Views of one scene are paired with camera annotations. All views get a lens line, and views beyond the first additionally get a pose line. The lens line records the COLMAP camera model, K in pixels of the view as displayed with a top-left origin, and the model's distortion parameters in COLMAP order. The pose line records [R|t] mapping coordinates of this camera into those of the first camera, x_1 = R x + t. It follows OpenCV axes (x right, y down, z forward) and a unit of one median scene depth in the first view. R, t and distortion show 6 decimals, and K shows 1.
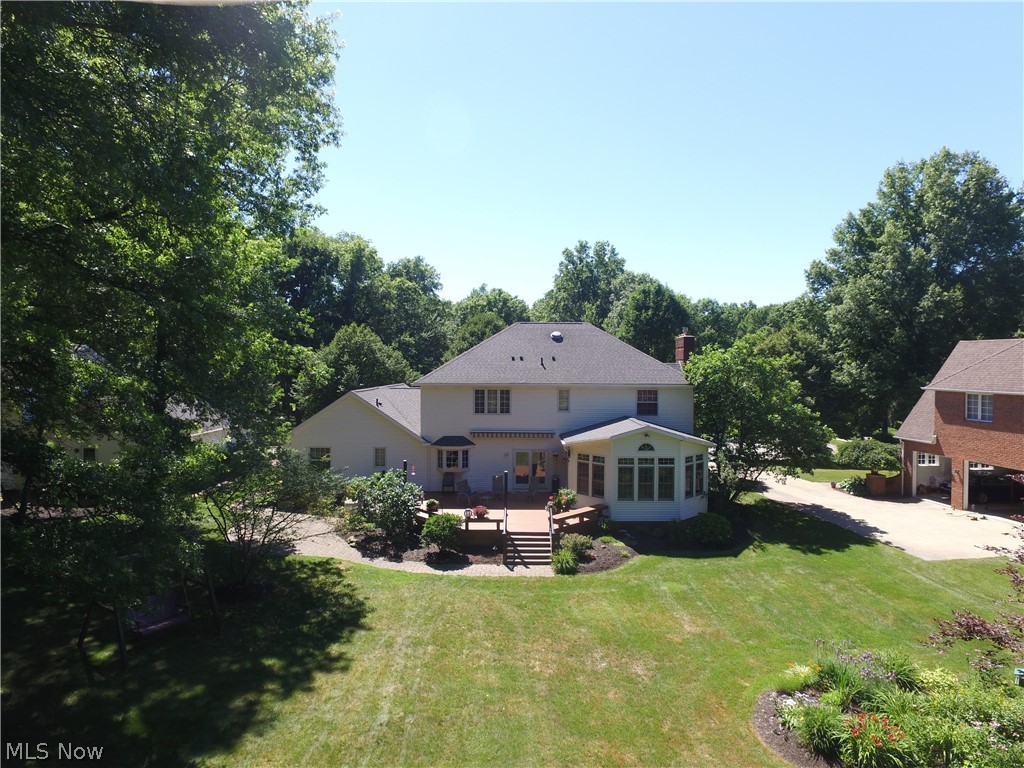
lens RADIAL K [[593.3, 0, 512.0], [0, 593.3, 384.0], [0, 0, 1]] dist [-0.006843, 0.002592]
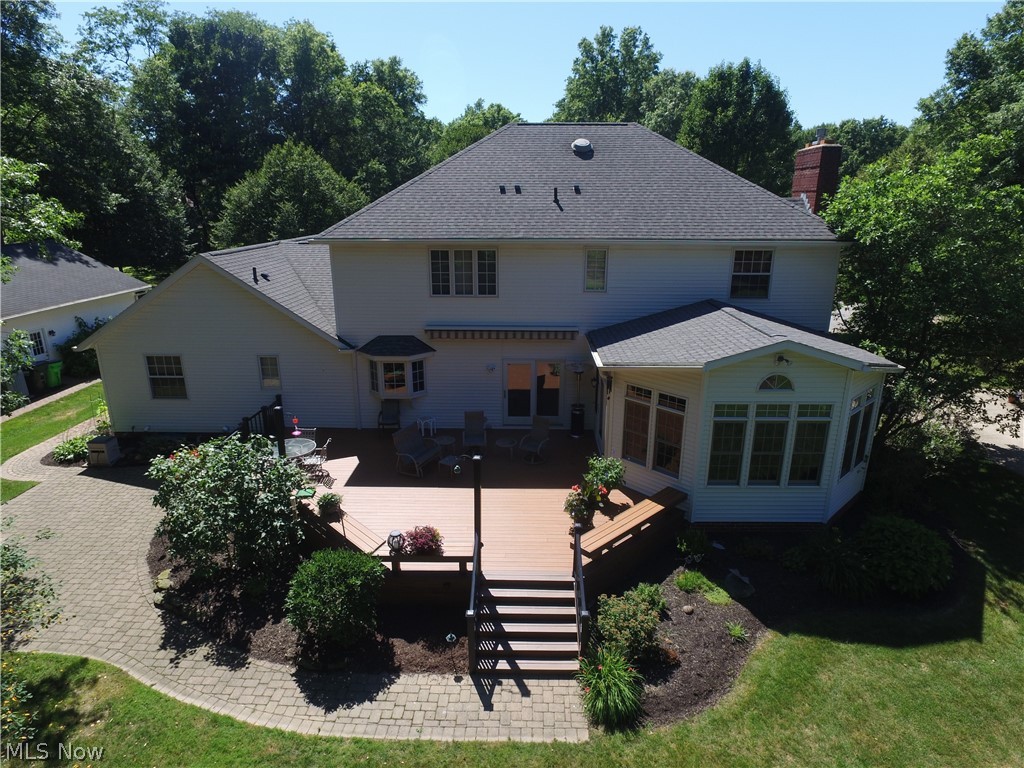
lens RADIAL K [[593.3, 0, 512.0], [0, 593.3, 384.0], [0, 0, 1]] dist [-0.006843, 0.002592]
pose [[0.999974, -0.001592, -0.006991, 0.014569], [0.003390, 0.964146, 0.265352, -0.016202], [0.006318, -0.265369, 0.964126, 0.454974]]
